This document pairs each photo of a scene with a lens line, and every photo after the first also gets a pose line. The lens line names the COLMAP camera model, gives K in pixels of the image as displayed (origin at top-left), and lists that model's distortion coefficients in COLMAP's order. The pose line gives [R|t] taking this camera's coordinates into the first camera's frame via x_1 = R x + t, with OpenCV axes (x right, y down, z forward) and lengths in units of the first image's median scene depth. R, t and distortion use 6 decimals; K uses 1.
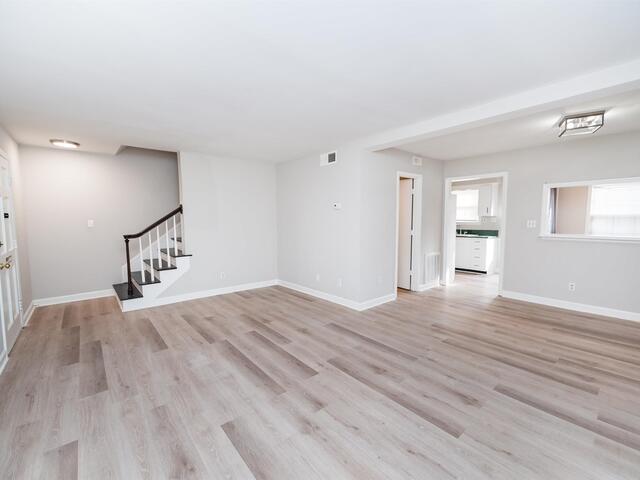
lens RADIAL K [[285.0, 0, 320.2], [0, 285.0, 242.2], [0, 0, 1]] dist [0.010103, -0.000478]
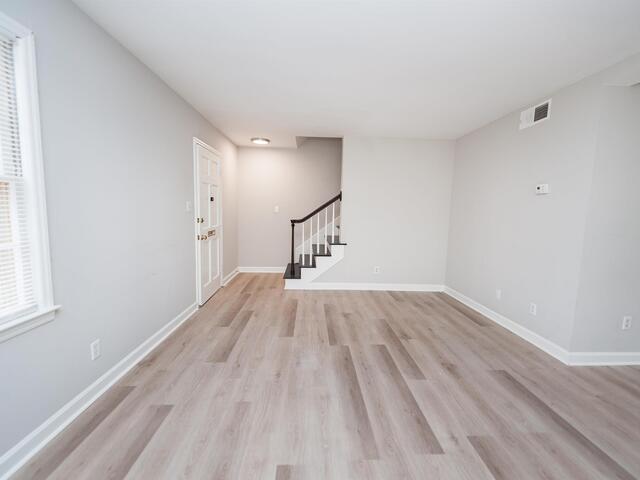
lens RADIAL K [[285.0, 0, 320.2], [0, 285.0, 242.2], [0, 0, 1]] dist [0.010103, -0.000478]
pose [[0.790504, 0.092927, -0.605366, 0.068340], [-0.080552, 0.995611, 0.047644, -0.000102], [0.607136, 0.011101, 0.794520, 0.204762]]
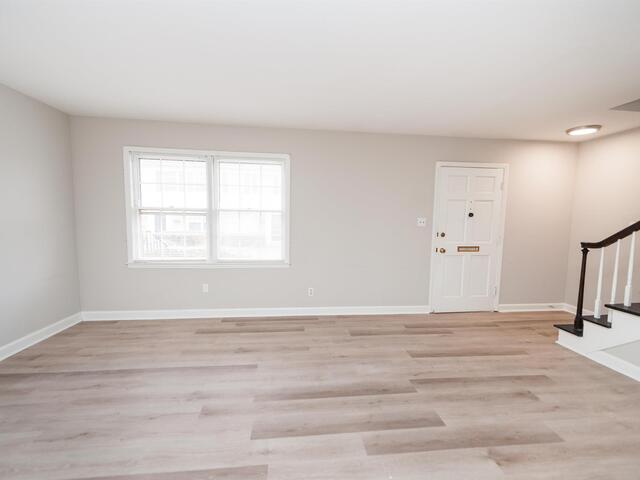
lens RADIAL K [[285.0, 0, 320.2], [0, 285.0, 242.2], [0, 0, 1]] dist [0.010103, -0.000478]
pose [[-0.560181, 0.065848, -0.825749, 0.257041], [-0.084904, 0.987022, 0.136307, -0.064812], [0.824008, 0.146466, -0.547320, 0.854407]]
